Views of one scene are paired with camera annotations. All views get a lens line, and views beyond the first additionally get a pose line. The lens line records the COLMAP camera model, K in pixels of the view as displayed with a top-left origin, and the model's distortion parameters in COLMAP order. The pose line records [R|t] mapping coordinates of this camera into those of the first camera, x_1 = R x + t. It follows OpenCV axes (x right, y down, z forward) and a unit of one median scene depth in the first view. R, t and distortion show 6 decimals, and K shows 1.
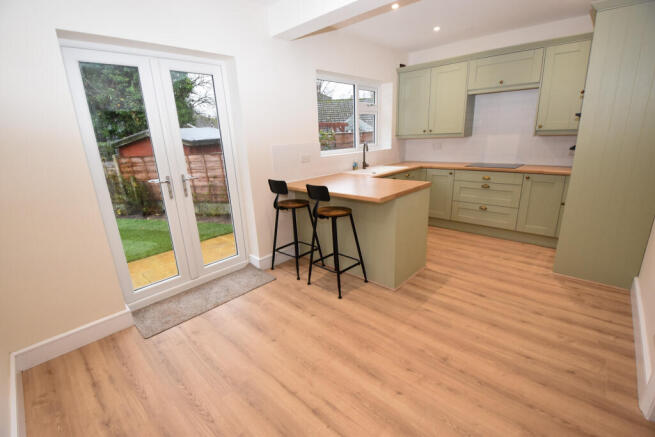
lens RADIAL K [[288.5, 0, 327.8], [0, 288.5, 218.6], [0, 0, 1]] dist [-0.025079, -0.005417]
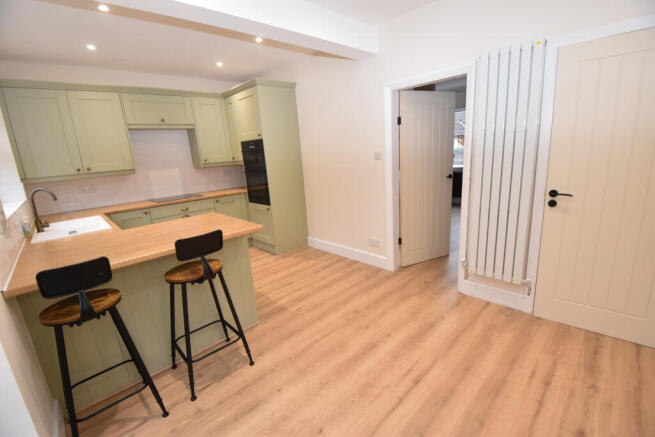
lens RADIAL K [[288.5, 0, 326.8], [0, 288.5, 216.6], [0, 0, 1]] dist [-0.025079, -0.005417]
pose [[0.049135, -0.184067, 0.981685, -0.703022], [0.339313, 0.927492, 0.156922, -0.164557], [-0.939389, 0.325388, 0.108028, 0.651863]]
